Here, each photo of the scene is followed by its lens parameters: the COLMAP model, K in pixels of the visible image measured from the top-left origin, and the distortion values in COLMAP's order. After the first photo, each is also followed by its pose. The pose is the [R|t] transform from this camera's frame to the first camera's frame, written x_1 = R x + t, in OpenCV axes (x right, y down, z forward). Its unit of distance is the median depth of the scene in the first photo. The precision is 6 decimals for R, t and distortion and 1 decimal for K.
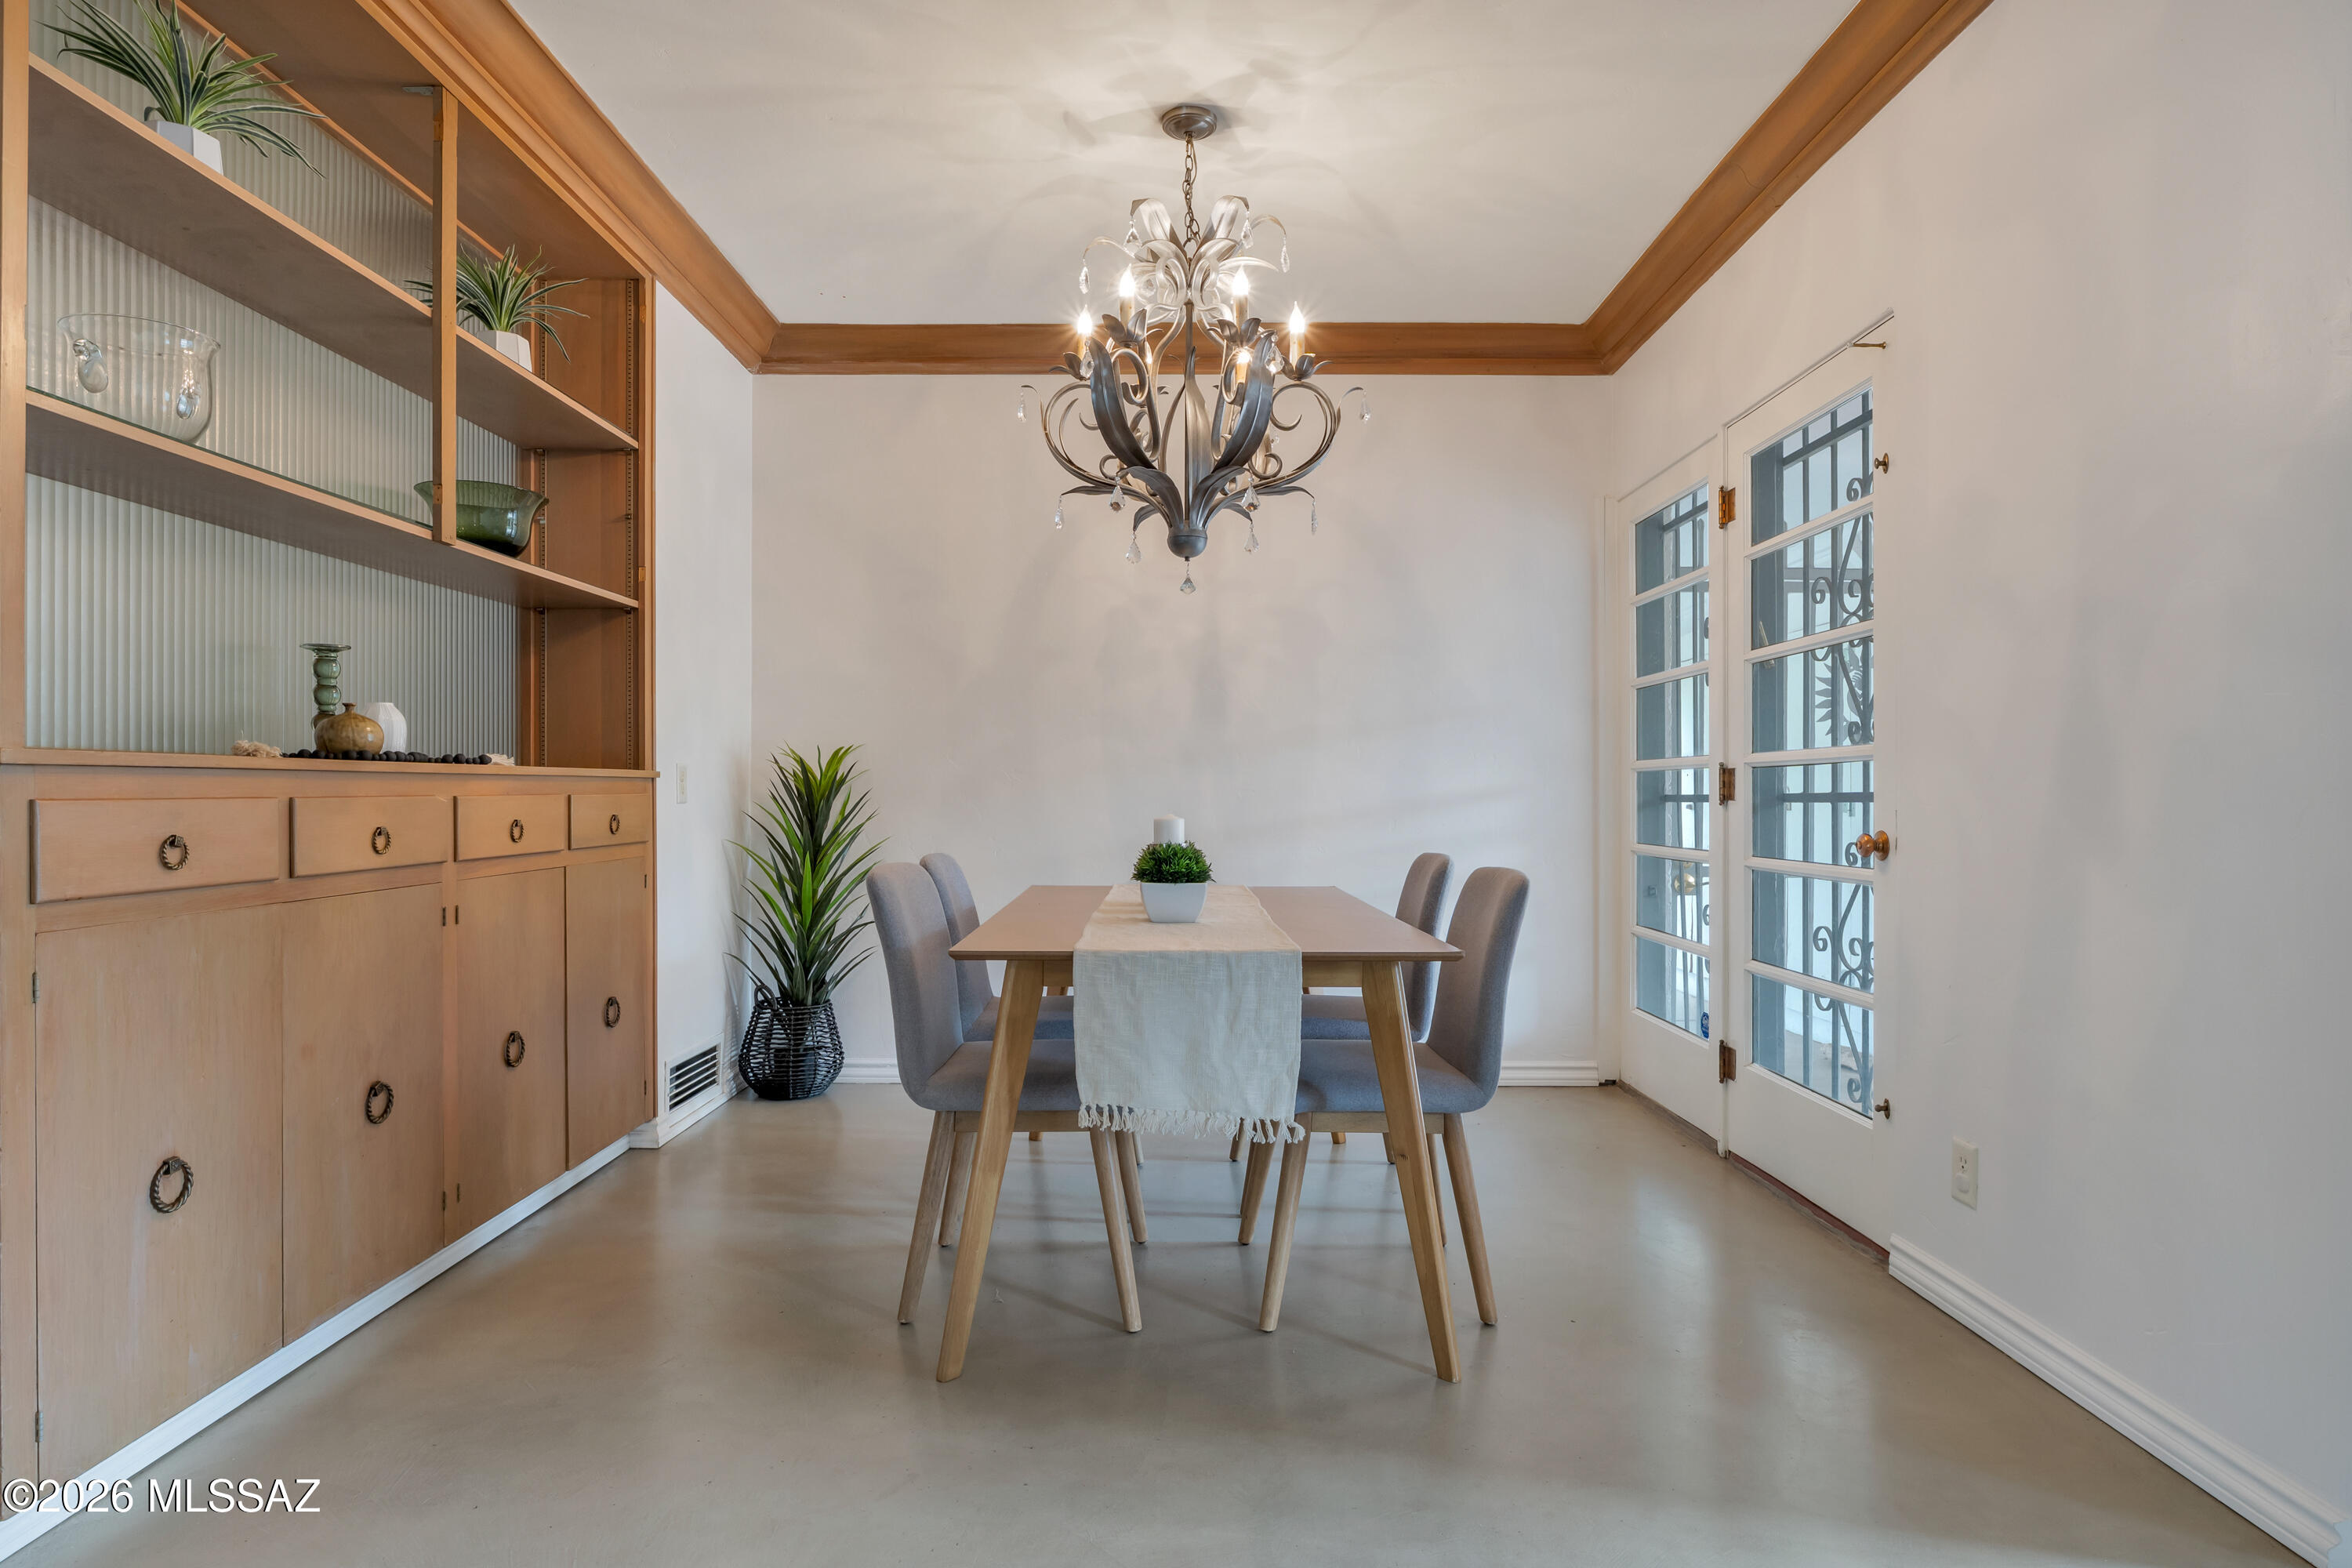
lens RADIAL K [[1298.3, 0, 1167.1], [0, 1298.3, 776.2], [0, 0, 1]] dist [-0.006120, -0.000268]
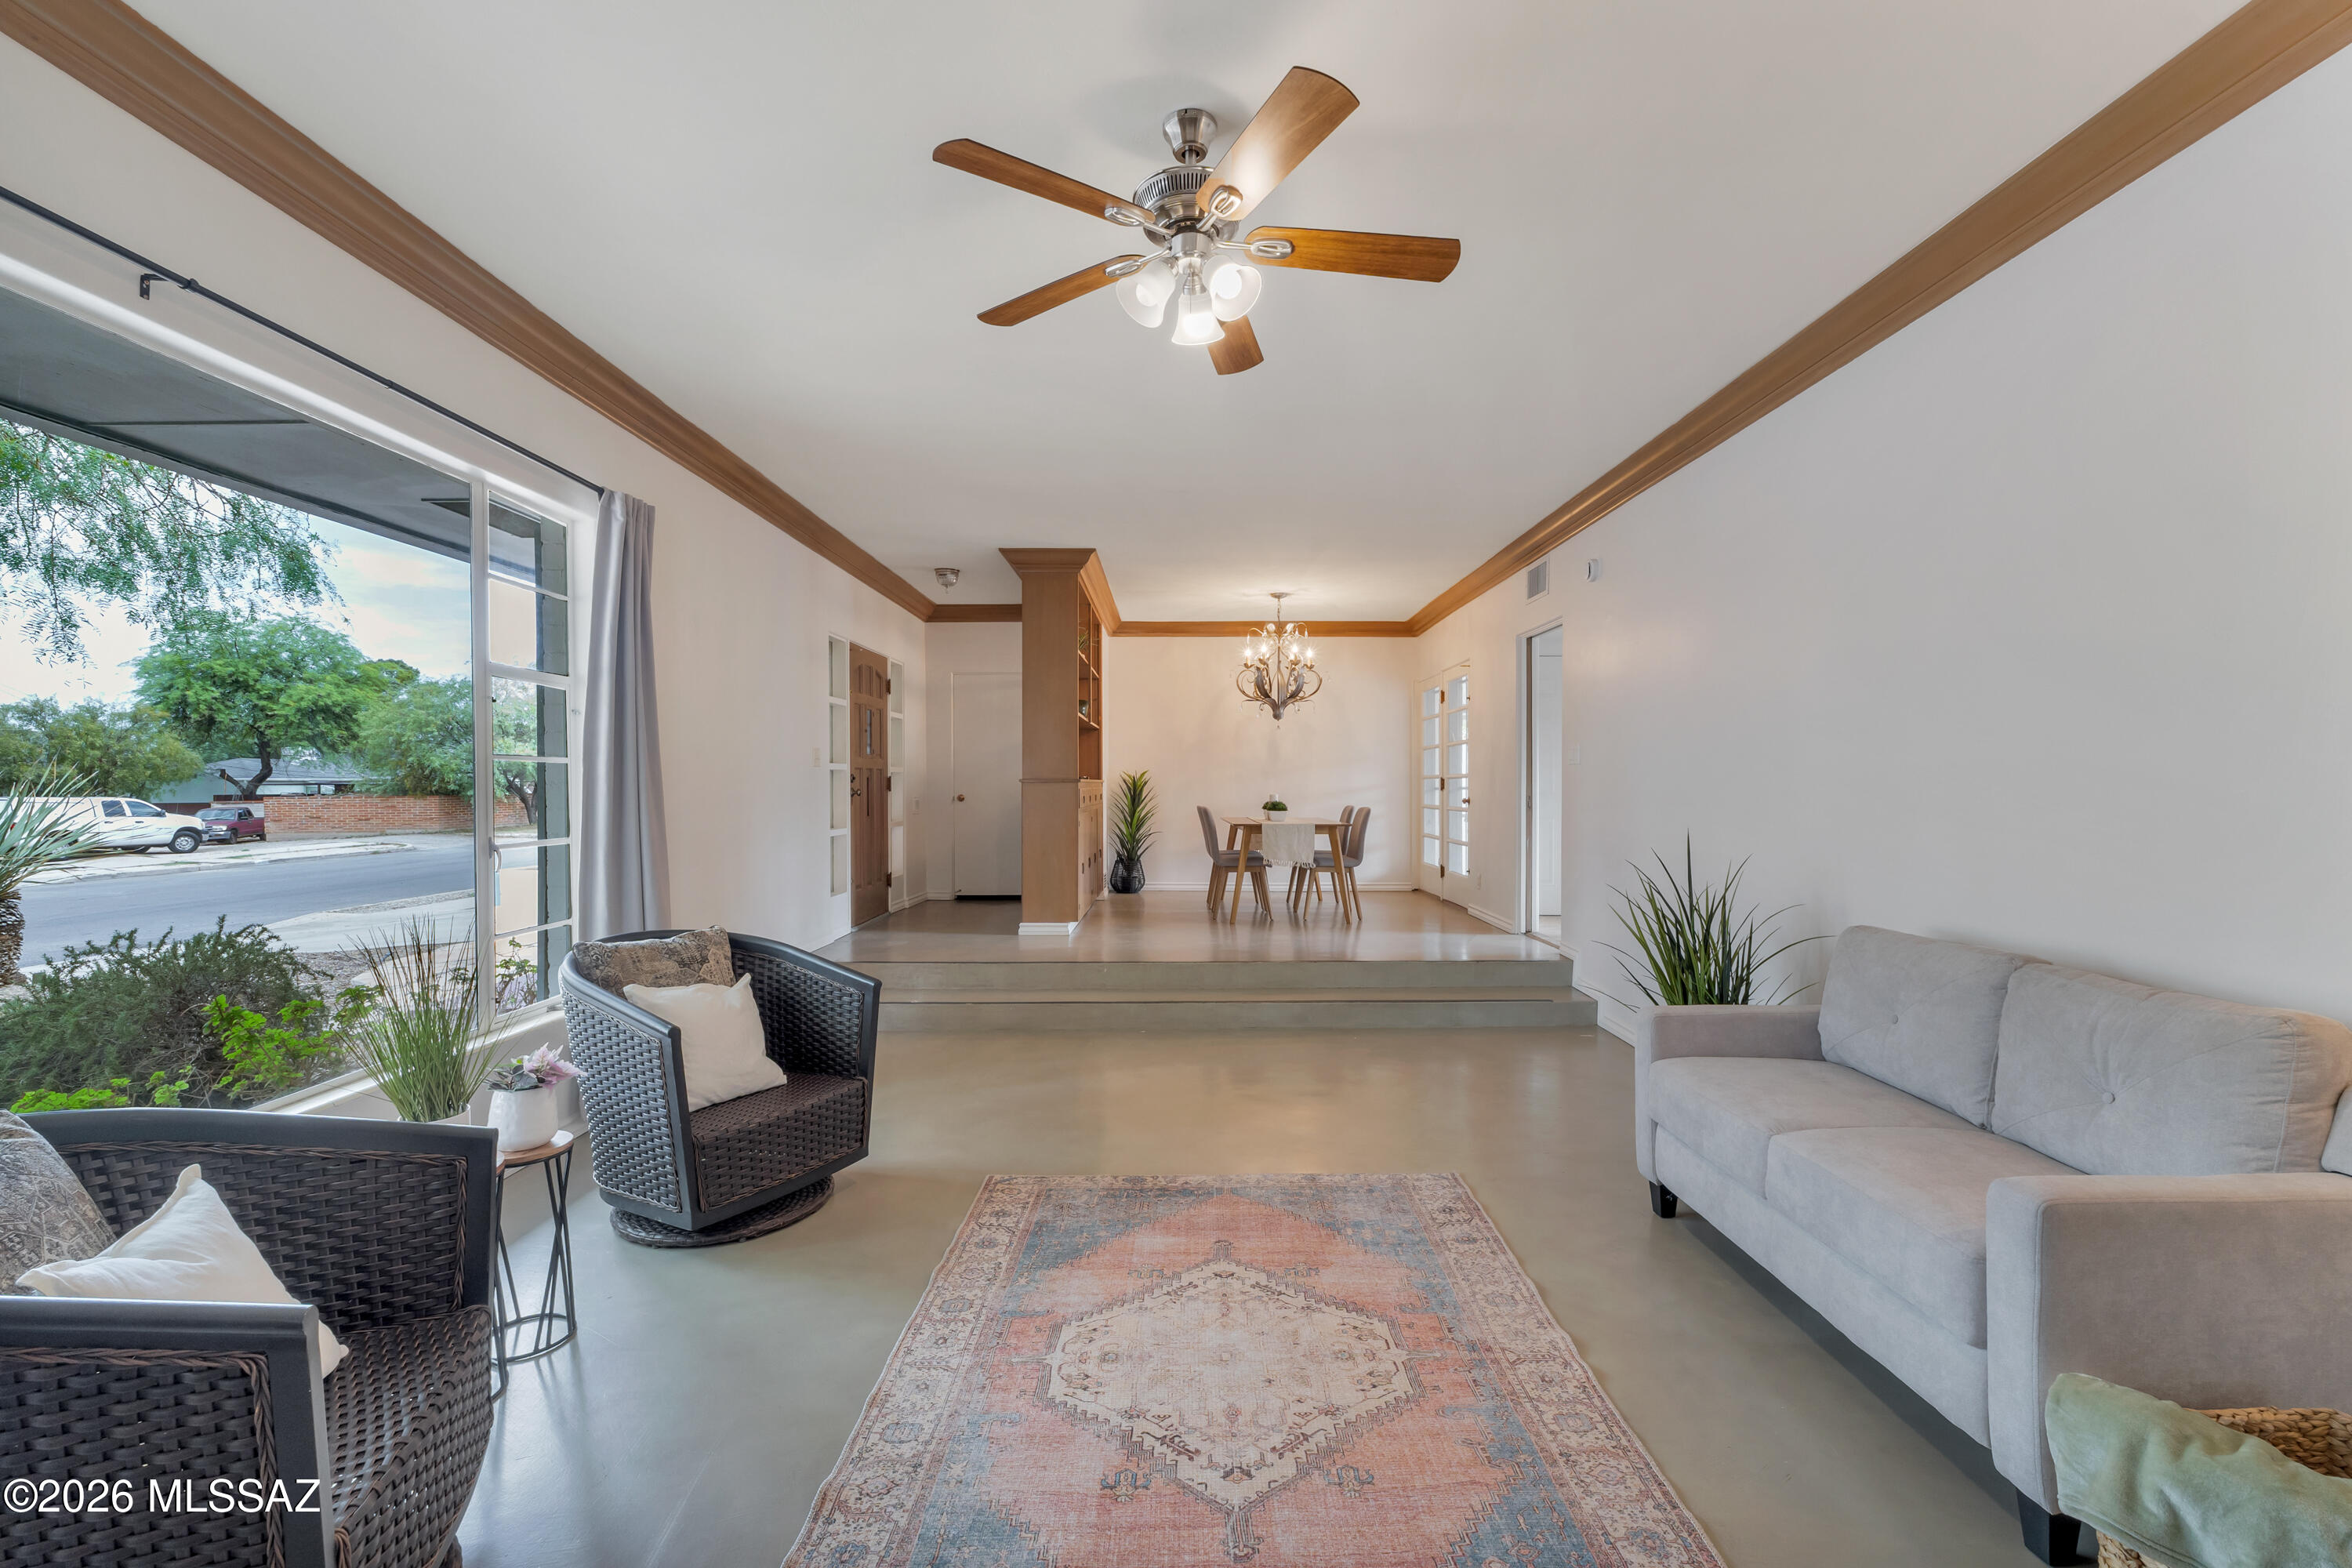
lens RADIAL K [[978.7, 0, 1171.4], [0, 978.7, 794.2], [0, 0, 1]] dist [0.016147, -0.005376]
pose [[0.999992, -0.001630, -0.003743, -0.273790], [0.001705, 0.999800, 0.019932, -0.021802], [0.003709, -0.019939, 0.999794, -1.717505]]
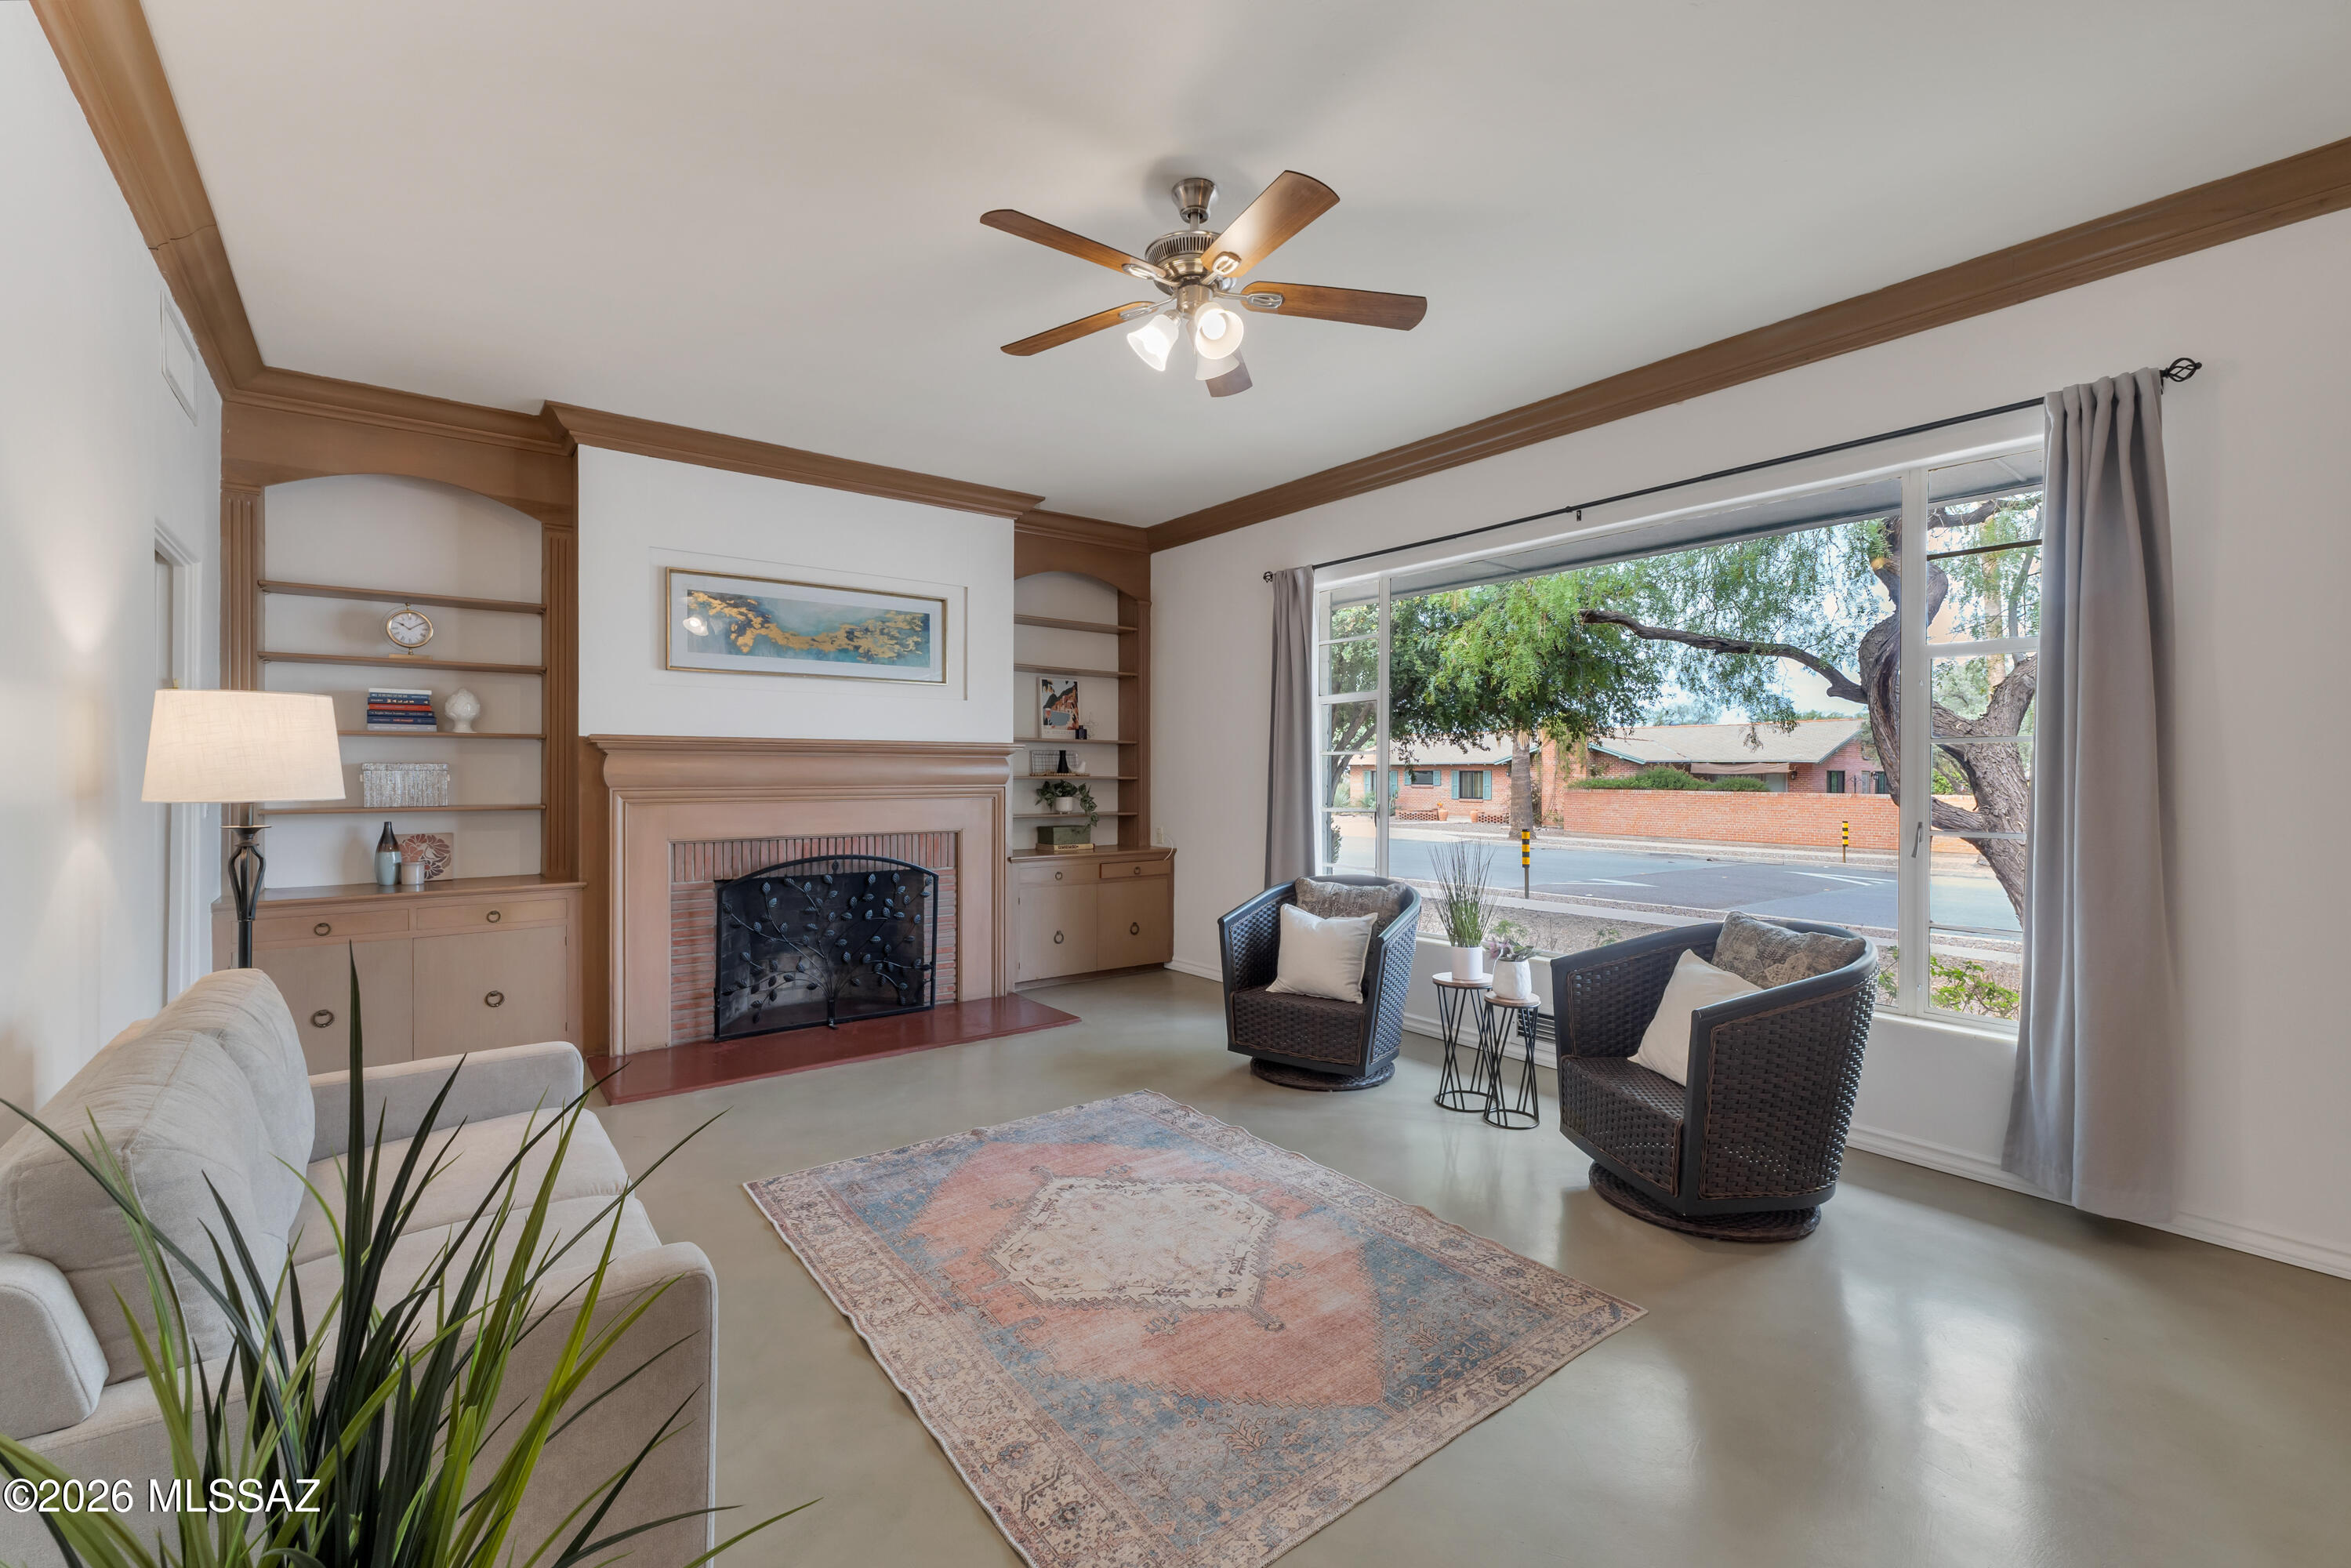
lens RADIAL K [[1002.2, 0, 1174.3], [0, 1002.2, 776.4], [0, 0, 1]] dist [0.001135, 0.000113]
pose [[-0.786245, 0.000484, -0.617915, 0.322288], [0.003724, 0.999985, -0.003955, -0.001373], [0.617904, -0.005411, -0.786235, -0.205774]]
